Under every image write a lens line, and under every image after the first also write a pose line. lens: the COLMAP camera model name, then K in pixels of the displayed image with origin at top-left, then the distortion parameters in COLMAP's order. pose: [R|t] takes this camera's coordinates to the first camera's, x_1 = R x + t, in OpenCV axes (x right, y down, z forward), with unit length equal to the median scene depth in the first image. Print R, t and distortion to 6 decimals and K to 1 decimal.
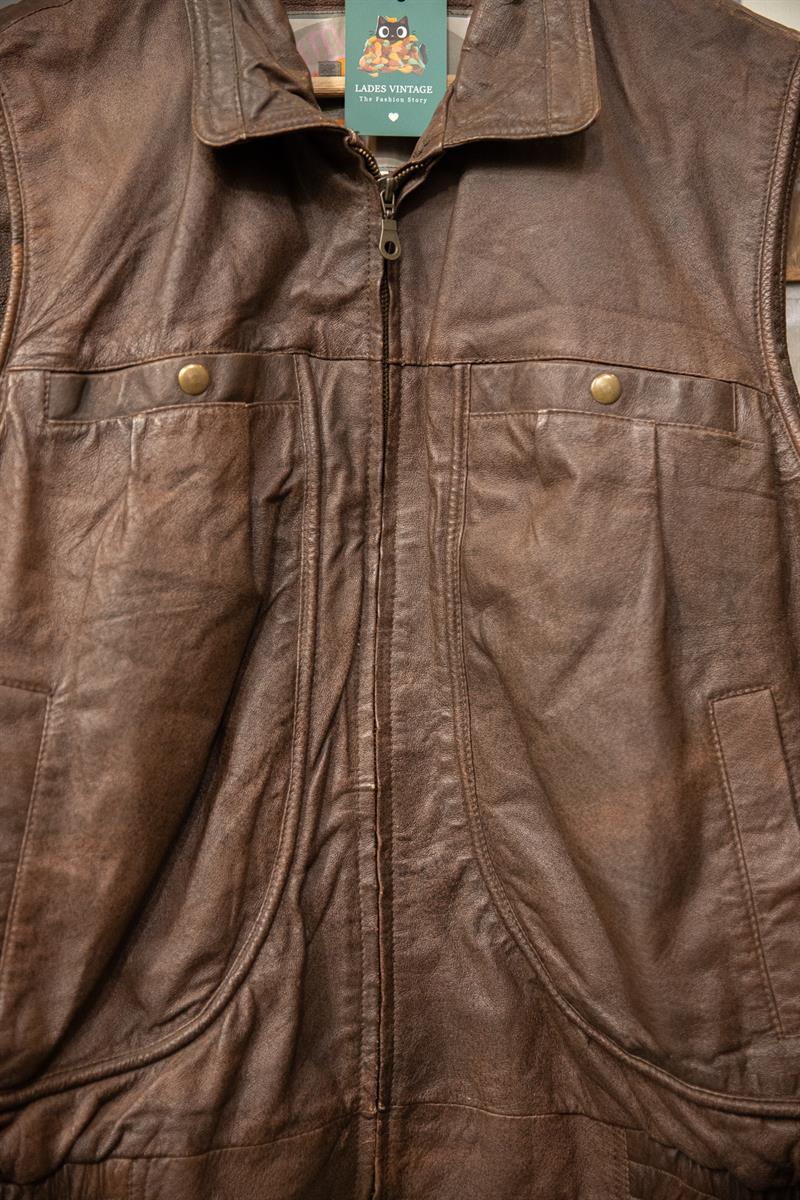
lens RADIAL K [[2003.7, 0, 400.0], [0, 2003.7, 600.0], [0, 0, 1]] dist [0.132470, 0.116460]
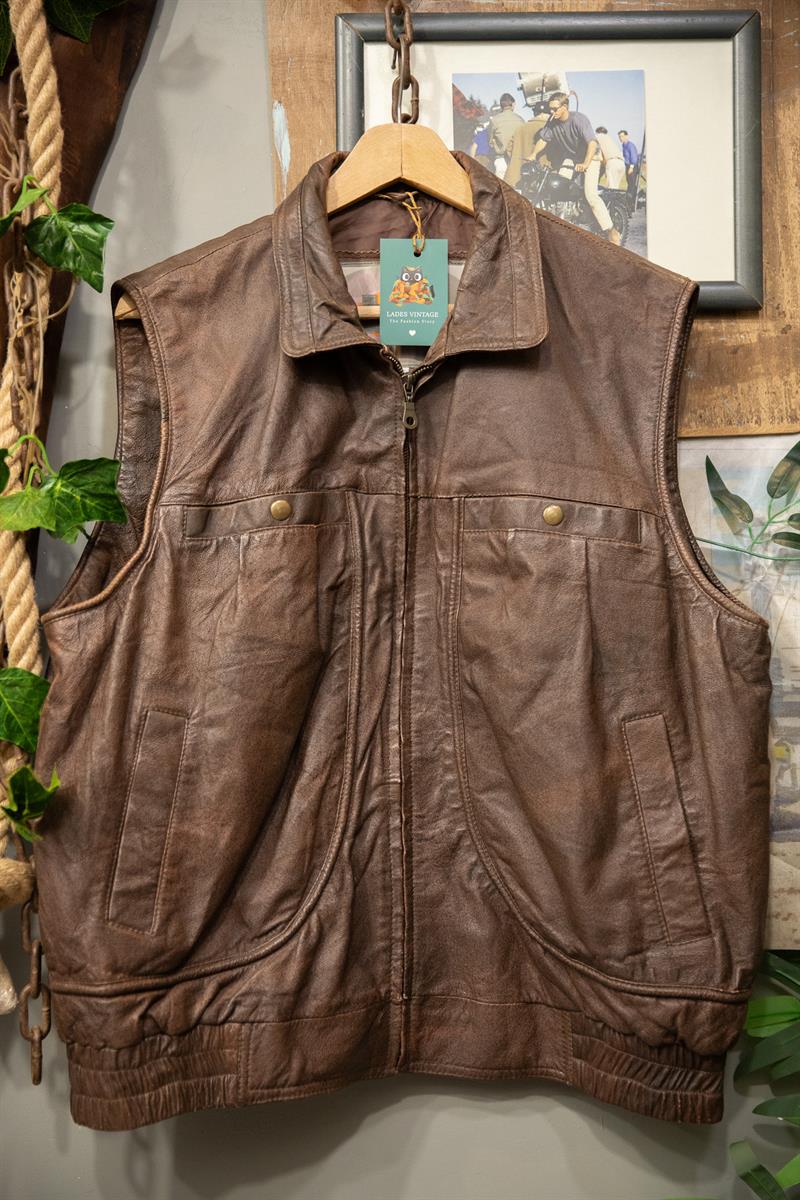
lens RADIAL K [[2033.3, 0, 400.0], [0, 2033.3, 600.0], [0, 0, 1]] dist [0.168643, -0.006454]
pose [[0.999896, -0.001961, -0.014304, 0.009140], [0.001537, 0.999560, -0.029608, 0.003629], [0.014356, 0.029583, 0.999459, -0.522335]]
